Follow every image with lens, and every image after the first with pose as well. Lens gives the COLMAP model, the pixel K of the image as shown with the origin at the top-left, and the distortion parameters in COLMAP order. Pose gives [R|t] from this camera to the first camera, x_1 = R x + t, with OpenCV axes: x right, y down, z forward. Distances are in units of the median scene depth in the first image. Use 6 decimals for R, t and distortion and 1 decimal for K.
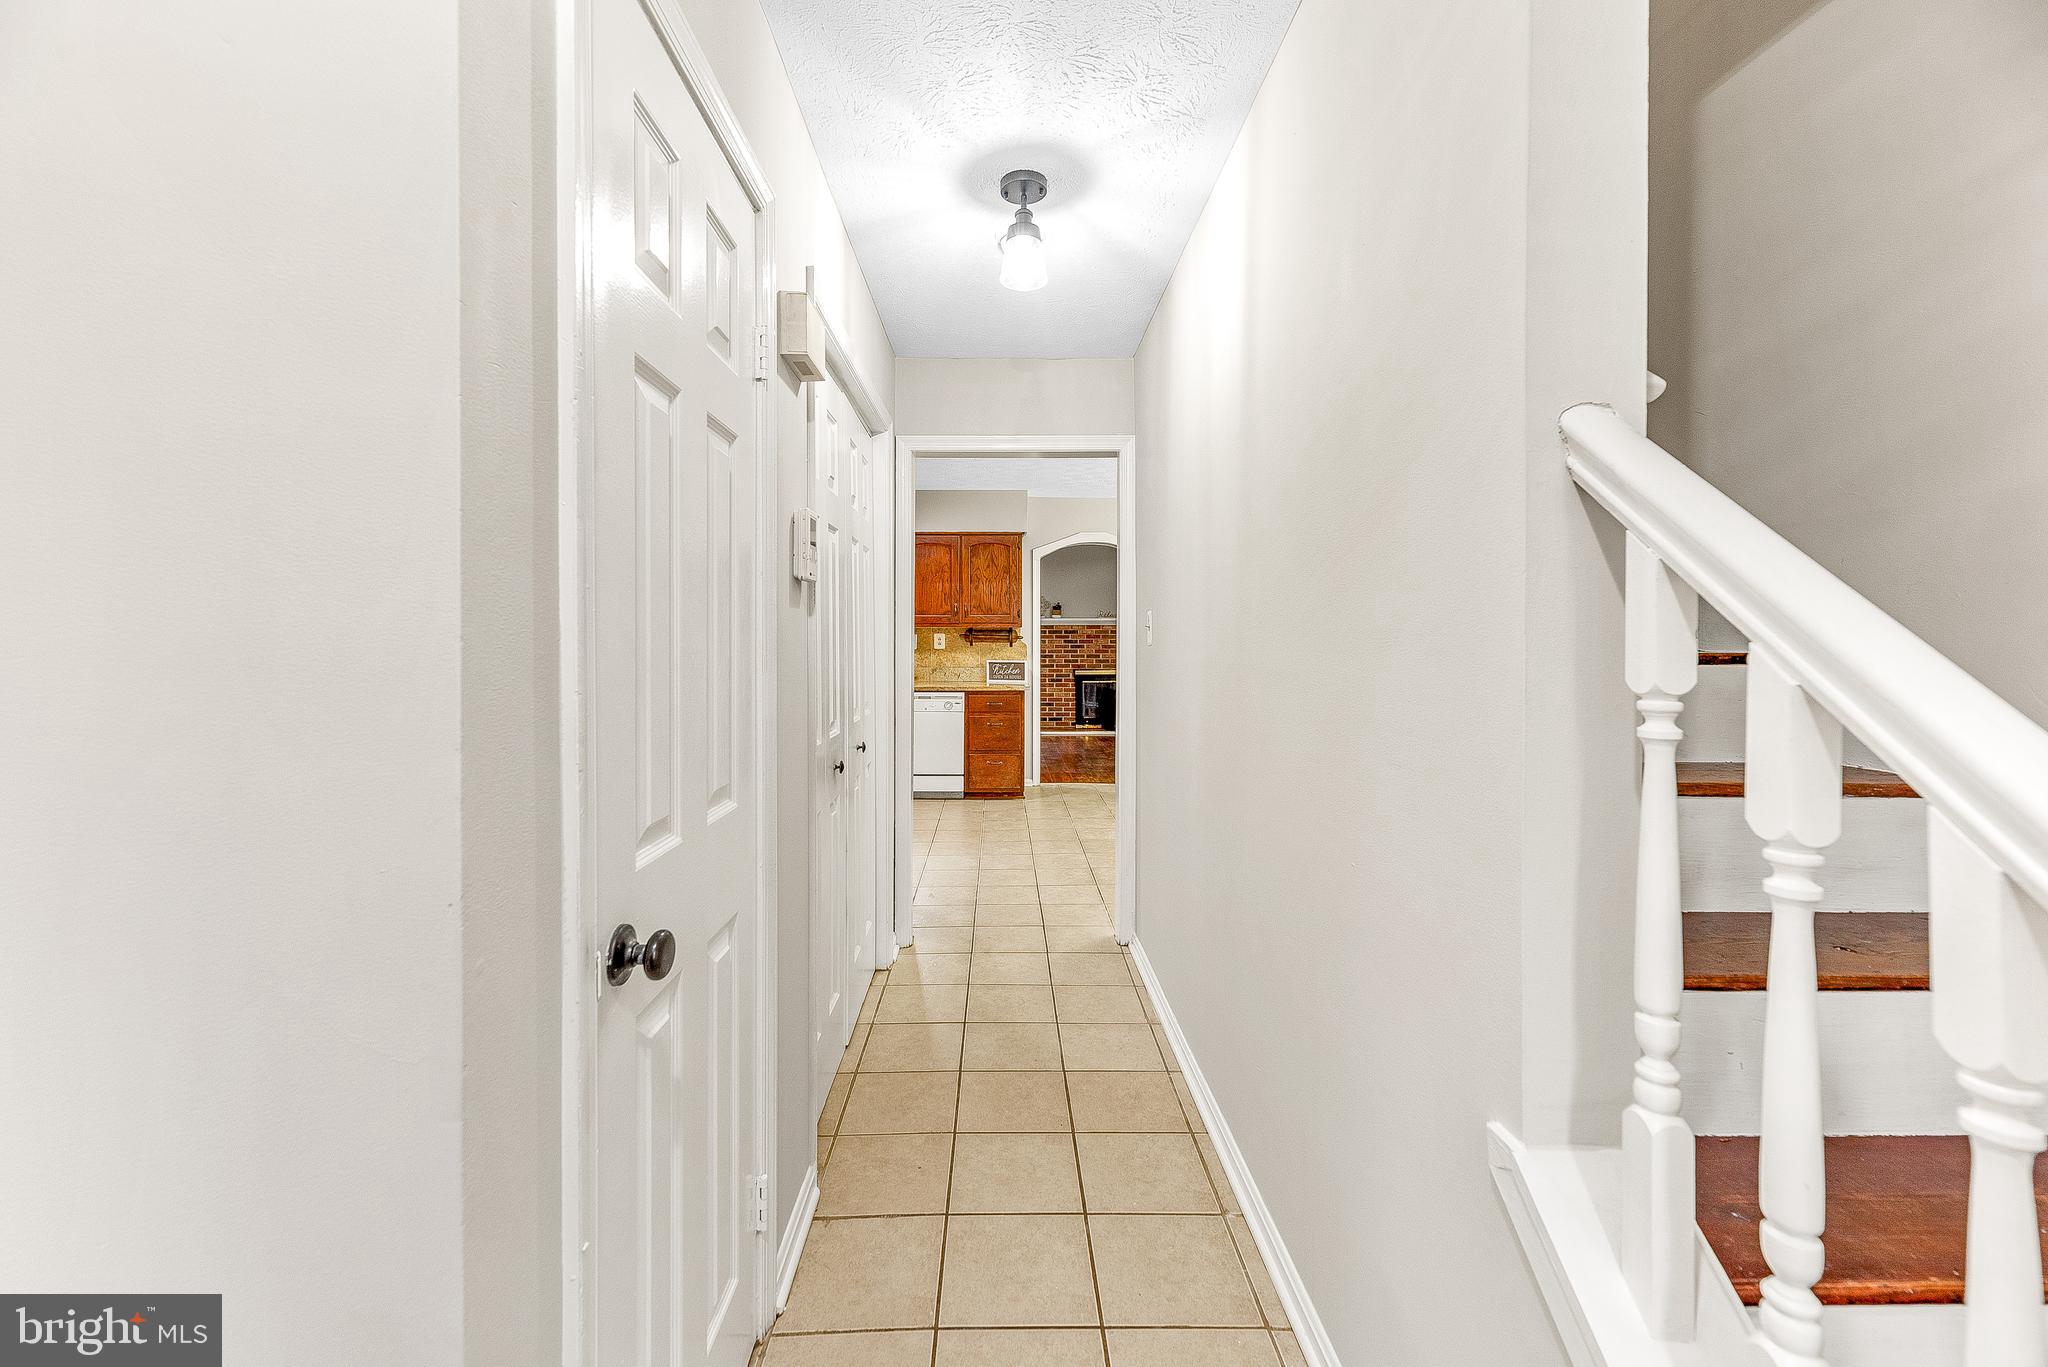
lens RADIAL K [[835.3, 0, 1032.6], [0, 835.3, 644.0], [0, 0, 1]] dist [0.010026, 0.001420]
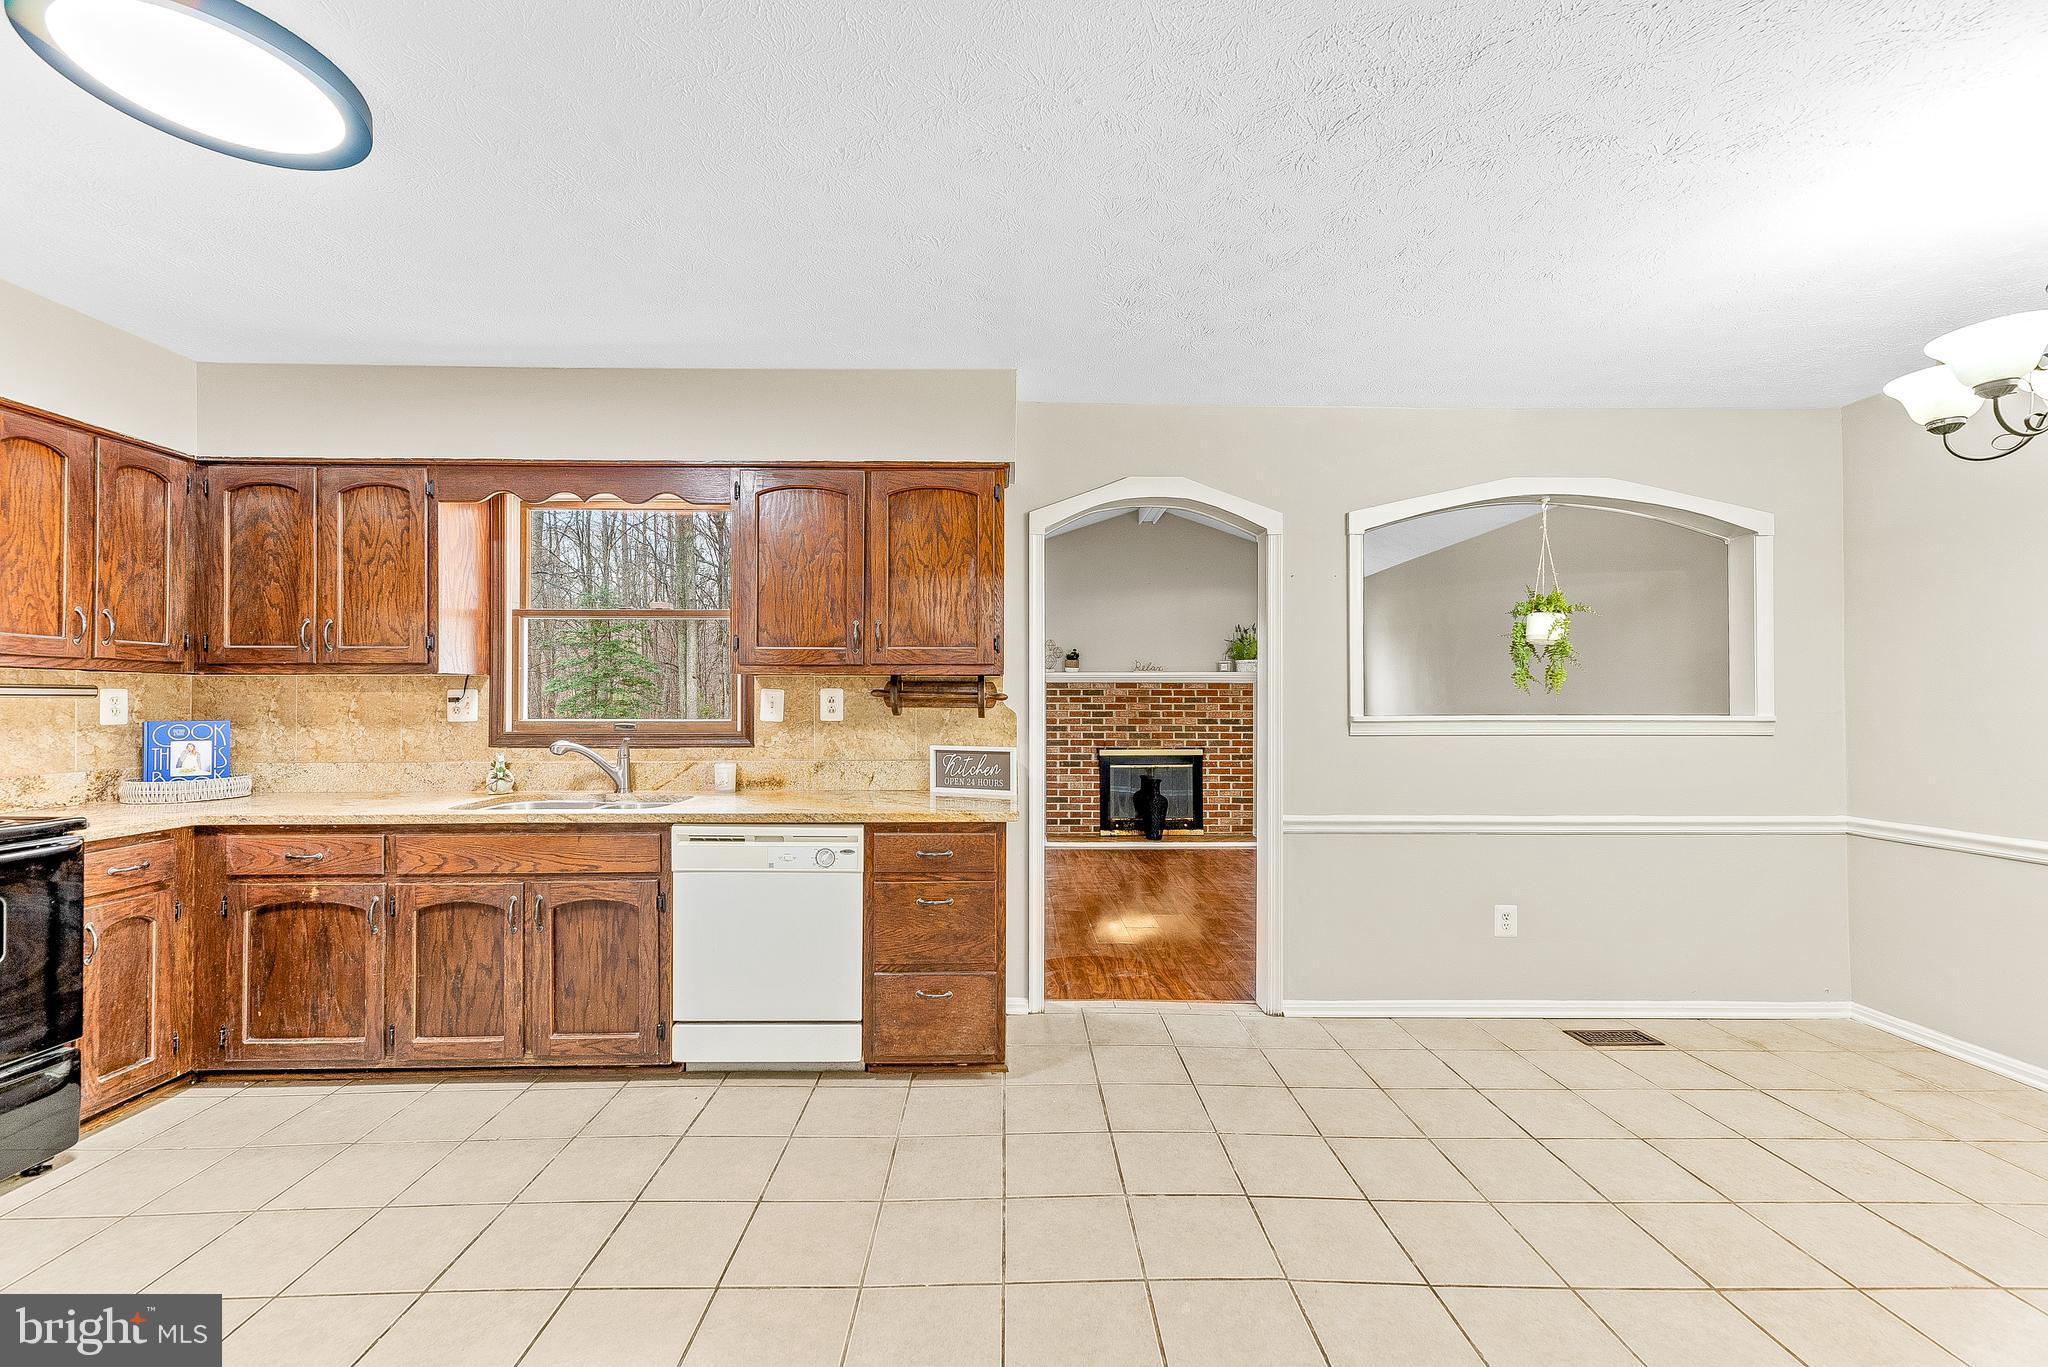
lens RADIAL K [[835.3, 0, 1022.7], [0, 835.3, 699.3], [0, 0, 1]] dist [0.010026, 0.001420]
pose [[0.999744, 0.001077, -0.022613, 0.007370], [-0.001354, 0.999924, -0.012240, -0.000997], [0.022598, 0.012268, 0.999669, 0.534244]]
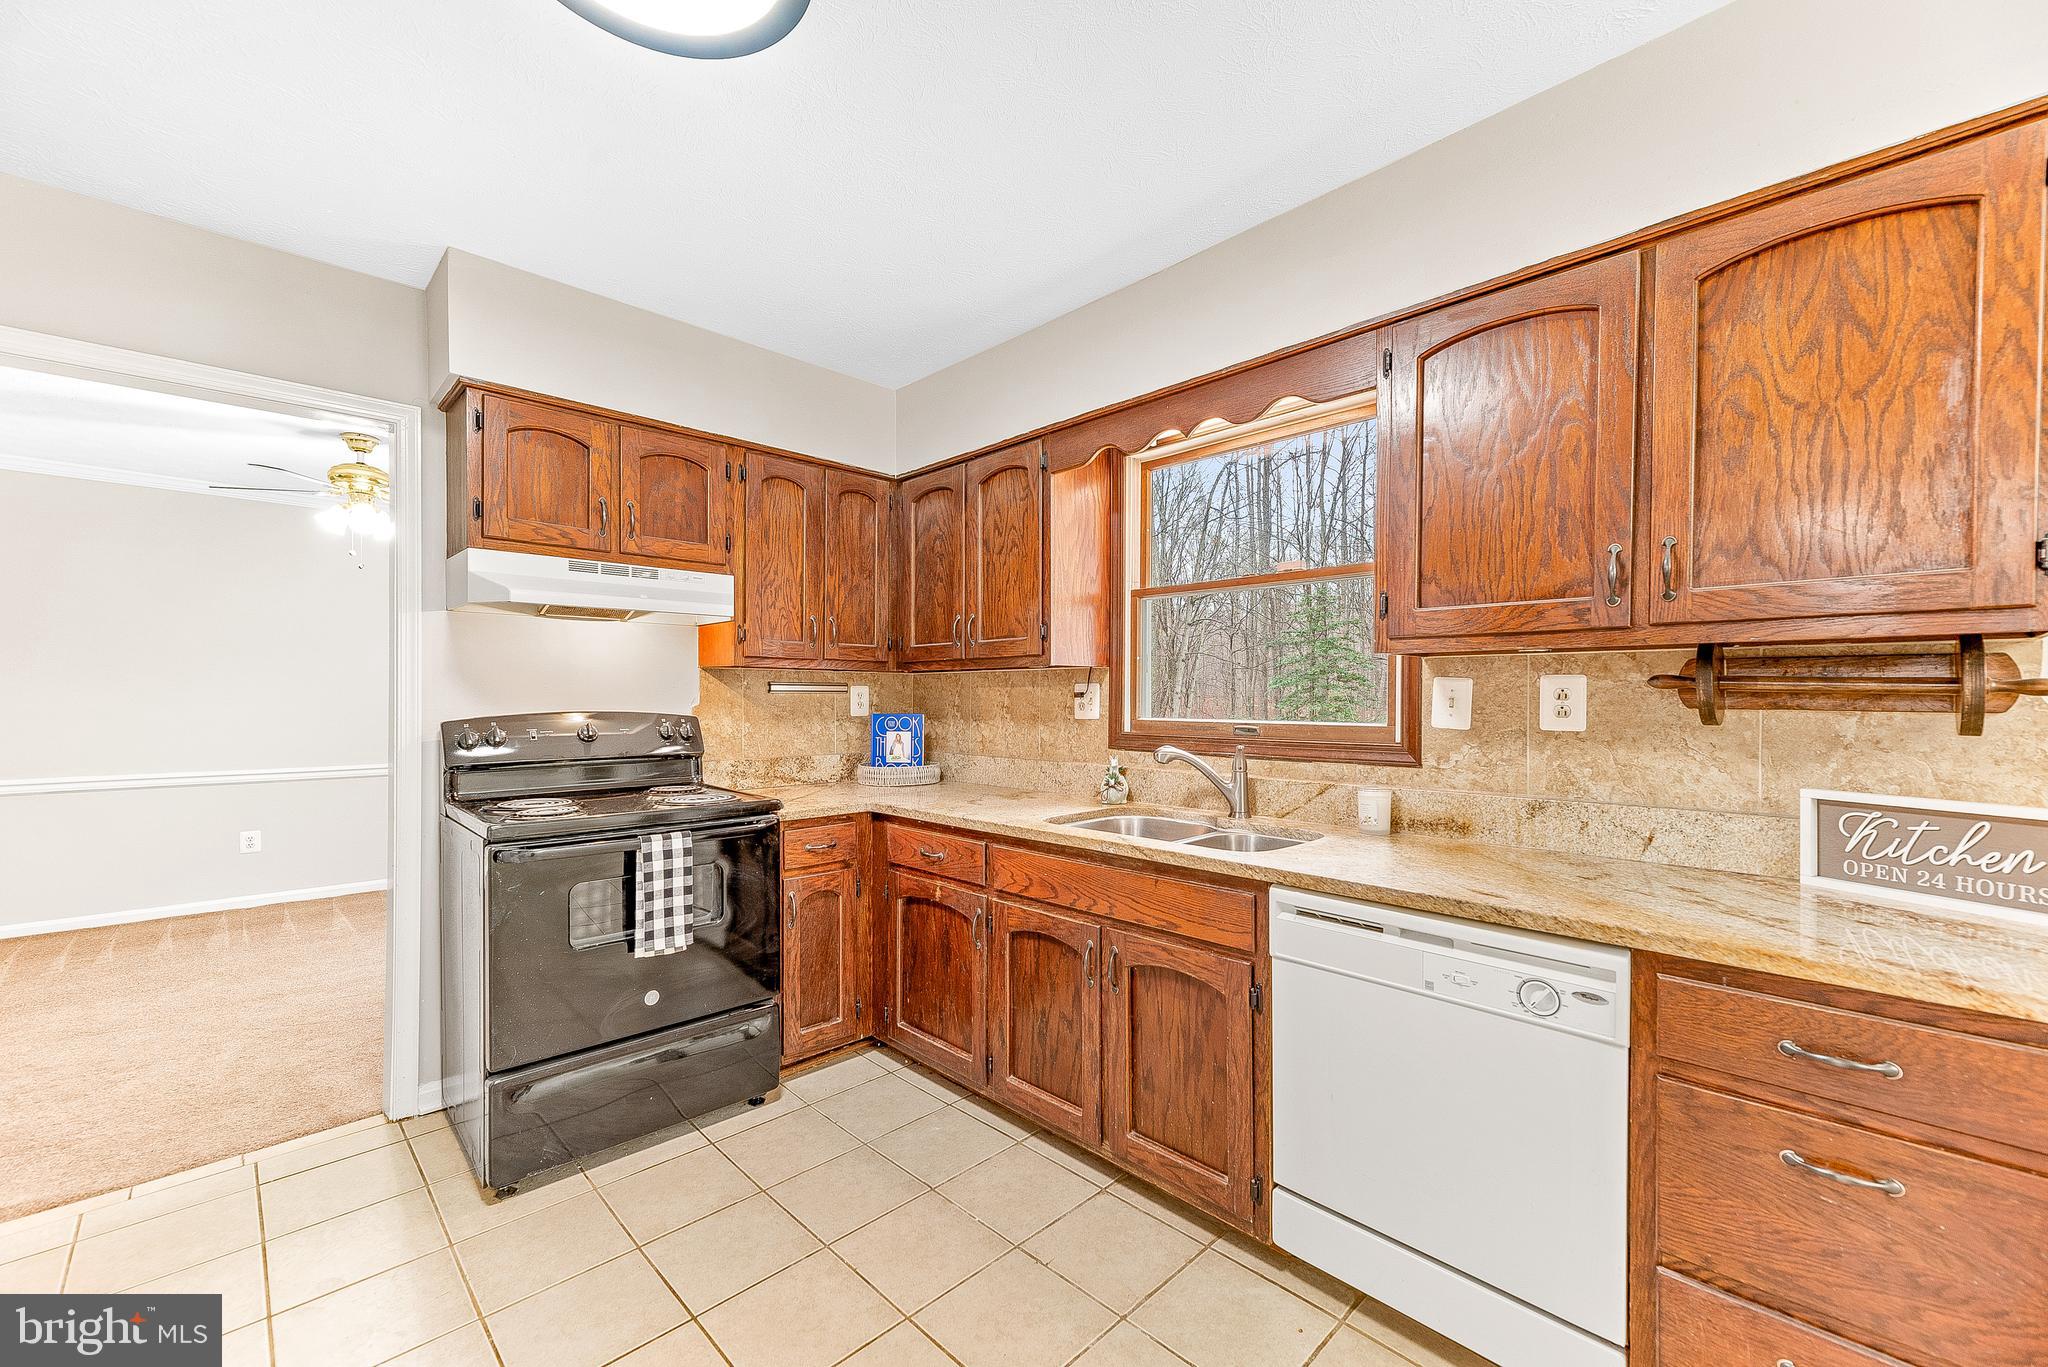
lens RADIAL K [[835.3, 0, 1009.4], [0, 835.3, 703.1], [0, 0, 1]] dist [0.010026, 0.001420]
pose [[0.659376, 0.007694, -0.751774, -0.025010], [-0.010100, 0.999948, 0.001376, -0.002090], [0.751746, 0.006686, 0.659419, 0.690140]]
